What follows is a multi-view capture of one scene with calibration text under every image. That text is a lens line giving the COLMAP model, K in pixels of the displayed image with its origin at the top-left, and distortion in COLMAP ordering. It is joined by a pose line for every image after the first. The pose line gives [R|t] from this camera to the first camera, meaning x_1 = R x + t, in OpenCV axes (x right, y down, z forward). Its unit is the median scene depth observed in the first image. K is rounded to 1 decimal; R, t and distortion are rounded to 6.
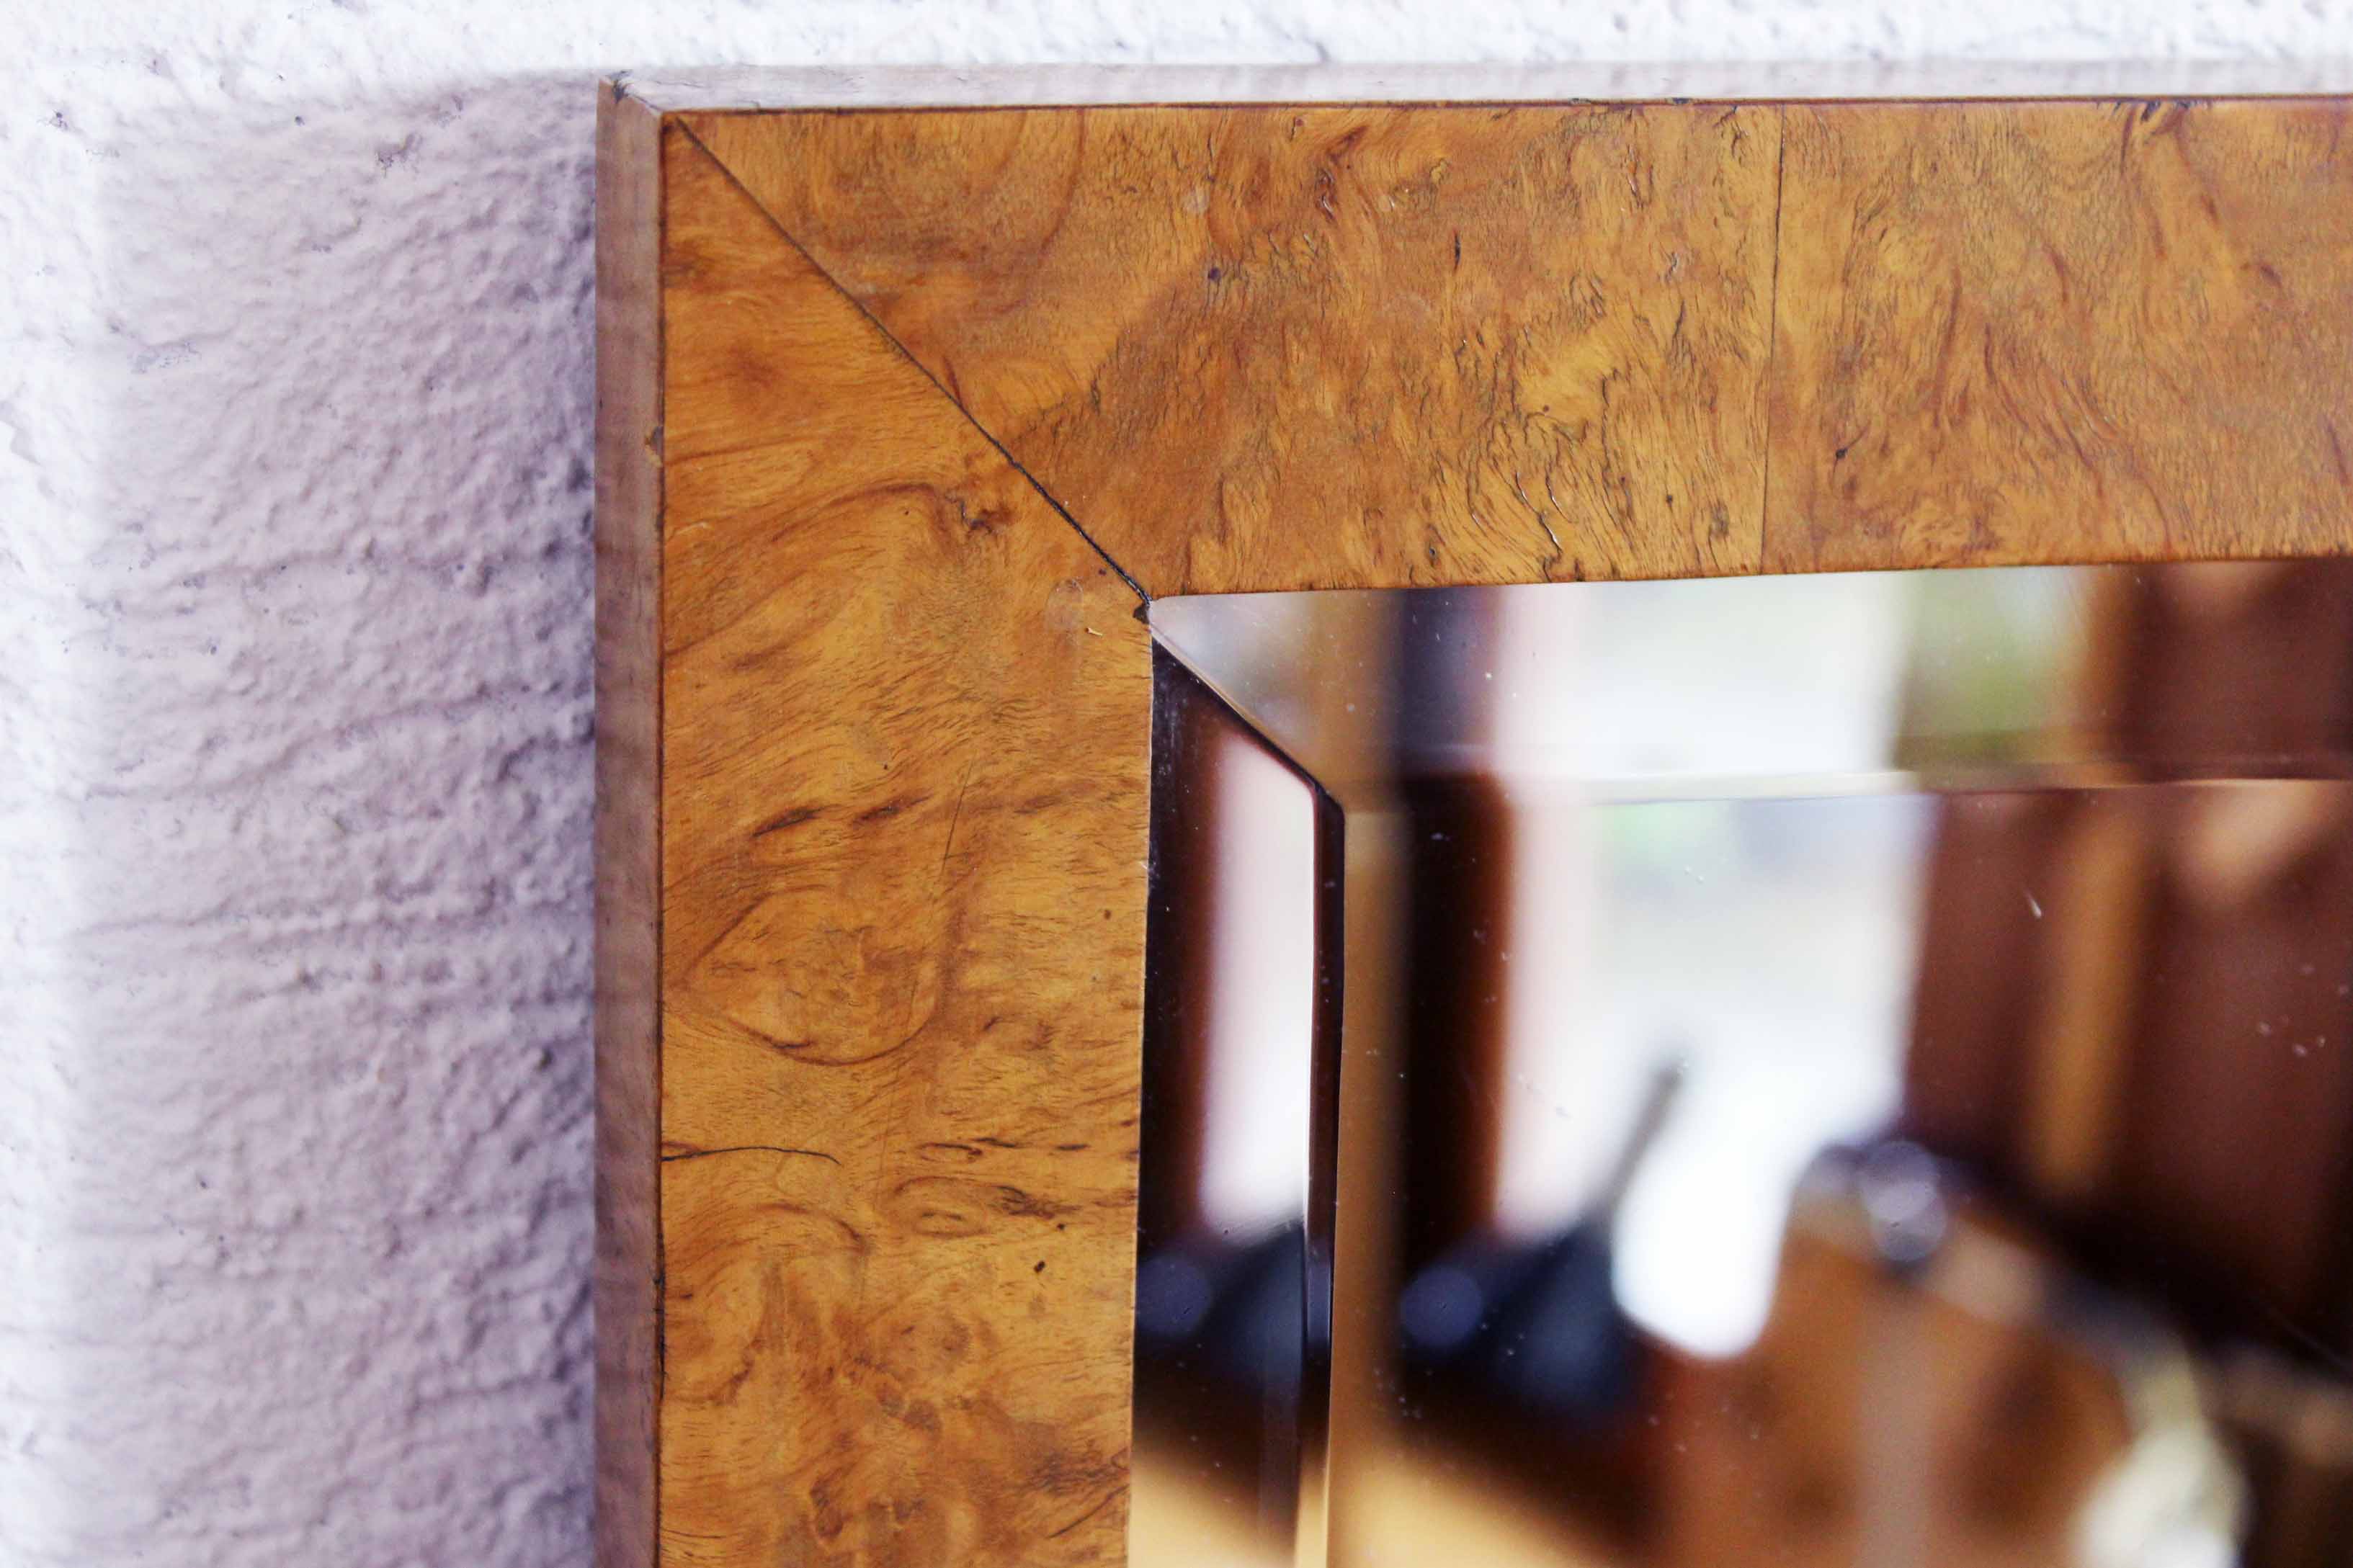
lens RADIAL K [[5260.8, 0, 1176.9], [0, 5260.8, 784.1], [0, 0, 1]] dist [0.019114, 0.000000]
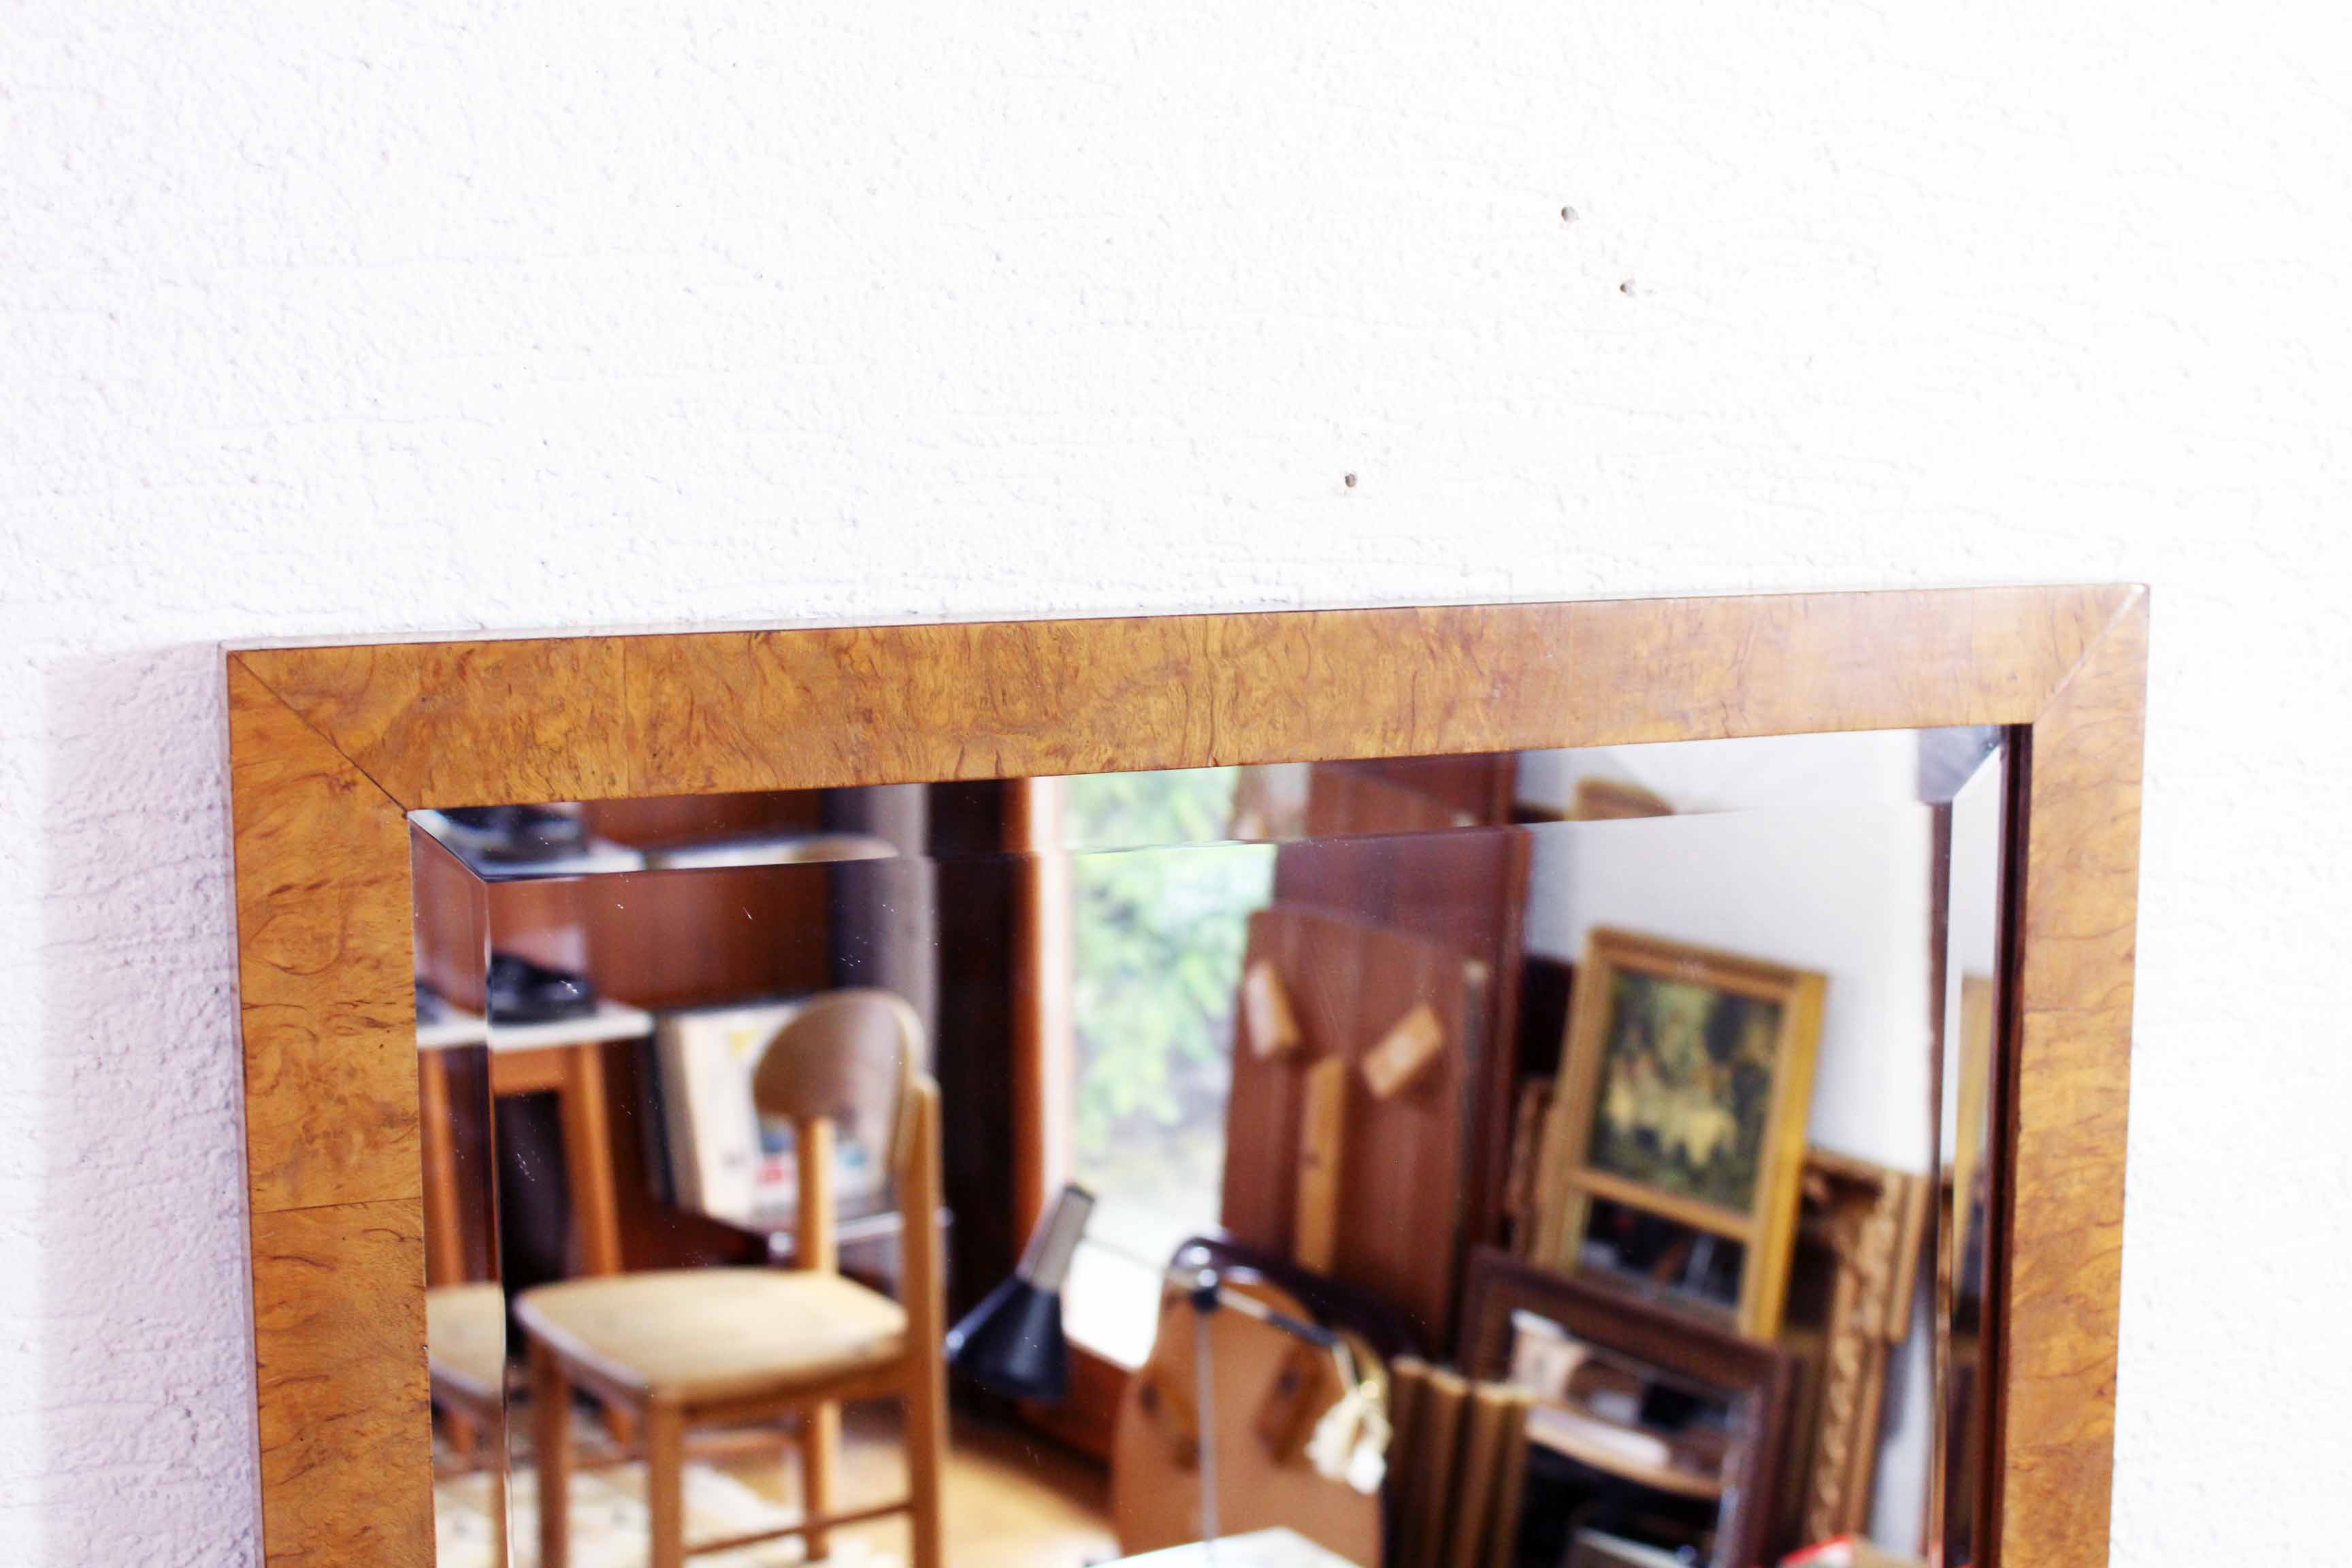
lens RADIAL K [[3316.2, 0, 1170.4], [0, 3316.2, 787.8], [0, 0, 1]] dist [-0.031395, 0.000000]
pose [[0.996838, -0.037522, 0.070043, 0.281362], [0.044249, 0.994291, -0.097091, 0.145536], [-0.066000, 0.099883, 0.992808, -0.836135]]
